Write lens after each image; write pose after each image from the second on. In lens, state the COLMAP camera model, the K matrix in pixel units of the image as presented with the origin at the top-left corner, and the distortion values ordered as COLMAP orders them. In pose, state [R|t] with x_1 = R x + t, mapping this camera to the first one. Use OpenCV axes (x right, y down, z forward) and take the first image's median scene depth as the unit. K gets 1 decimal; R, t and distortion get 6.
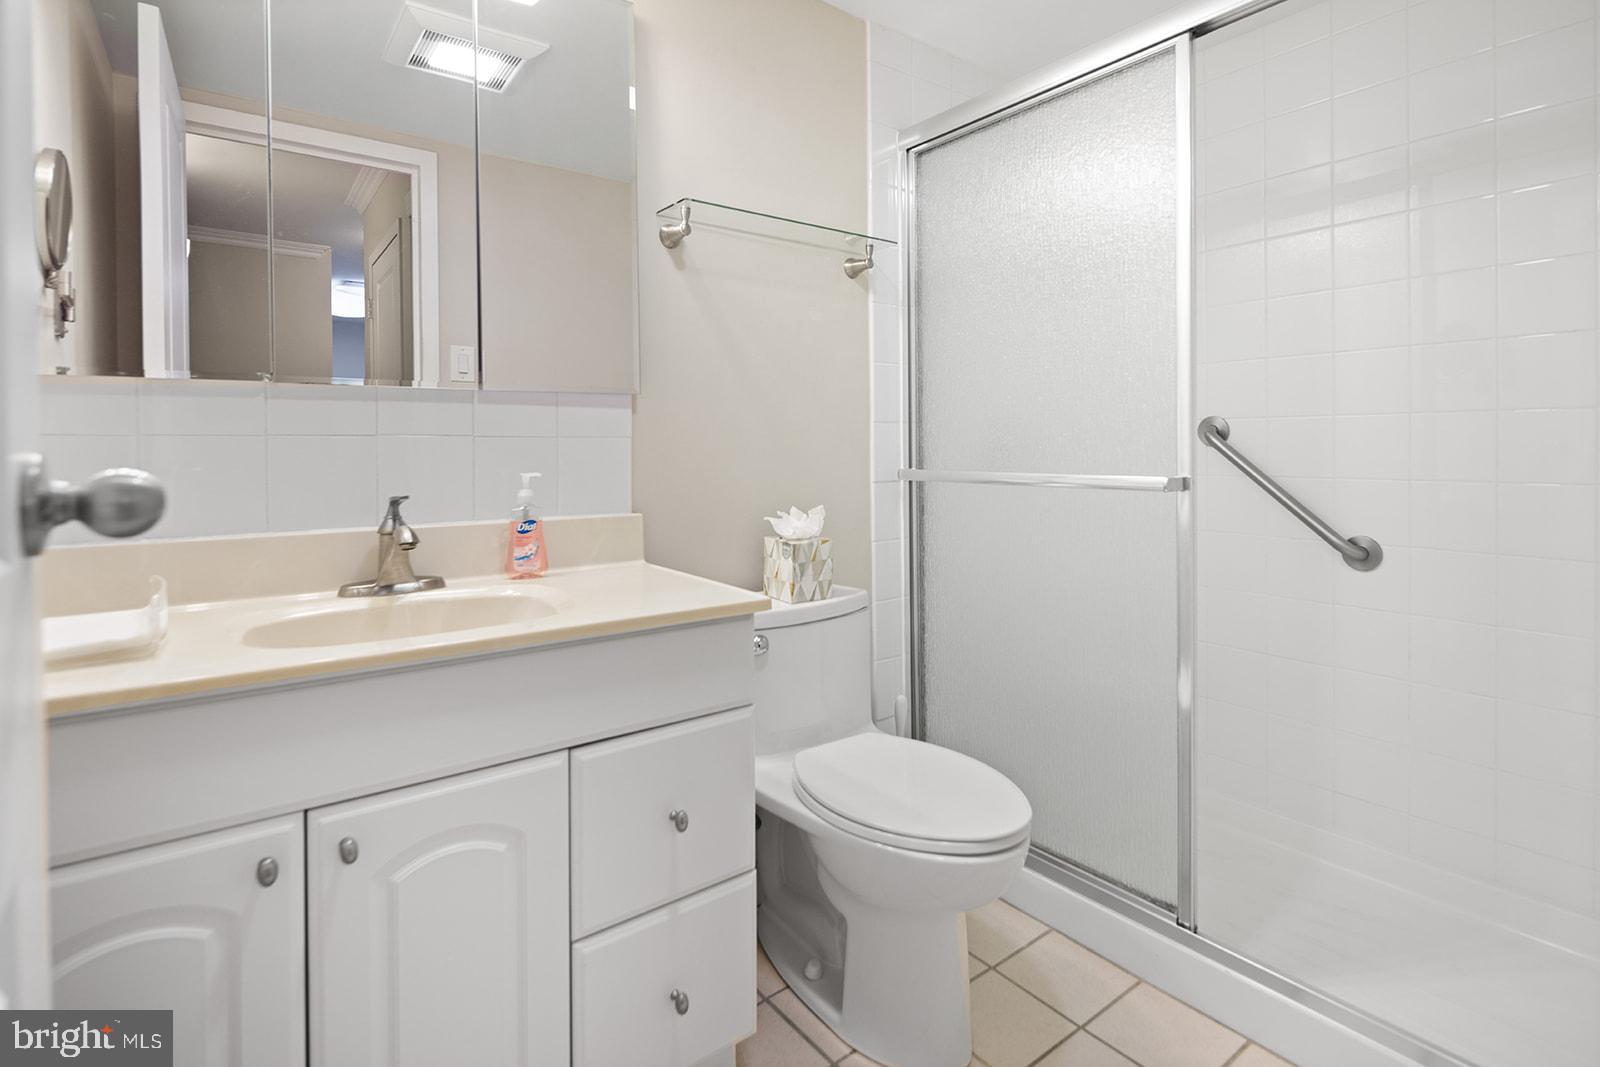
lens RADIAL K [[775.1, 0, 804.4], [0, 775.1, 442.6], [0, 0, 1]] dist [0.000765, -0.000118]
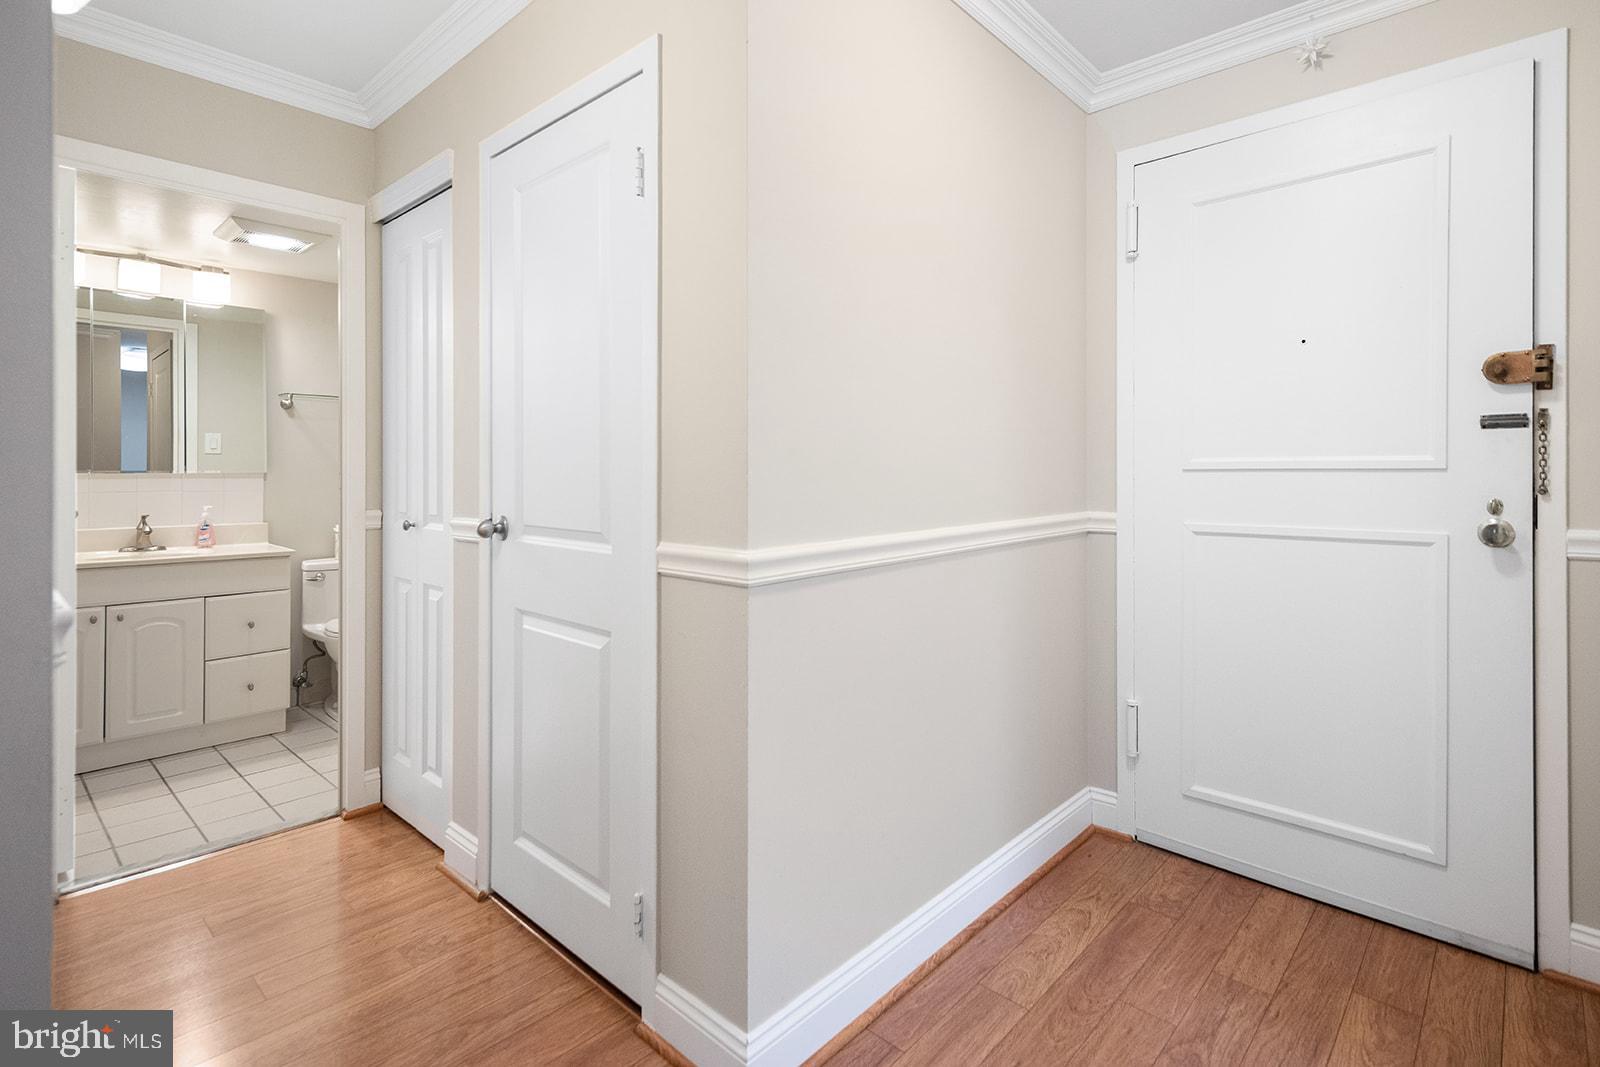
lens RADIAL K [[772.6, 0, 813.4], [0, 772.6, 466.8], [0, 0, 1]] dist [0.001976, 0.000606]
pose [[0.983364, 0.008423, 0.181452, 0.821518], [-0.006969, 0.999938, -0.008647, -0.058605], [-0.181514, 0.007239, 0.983362, -1.336273]]
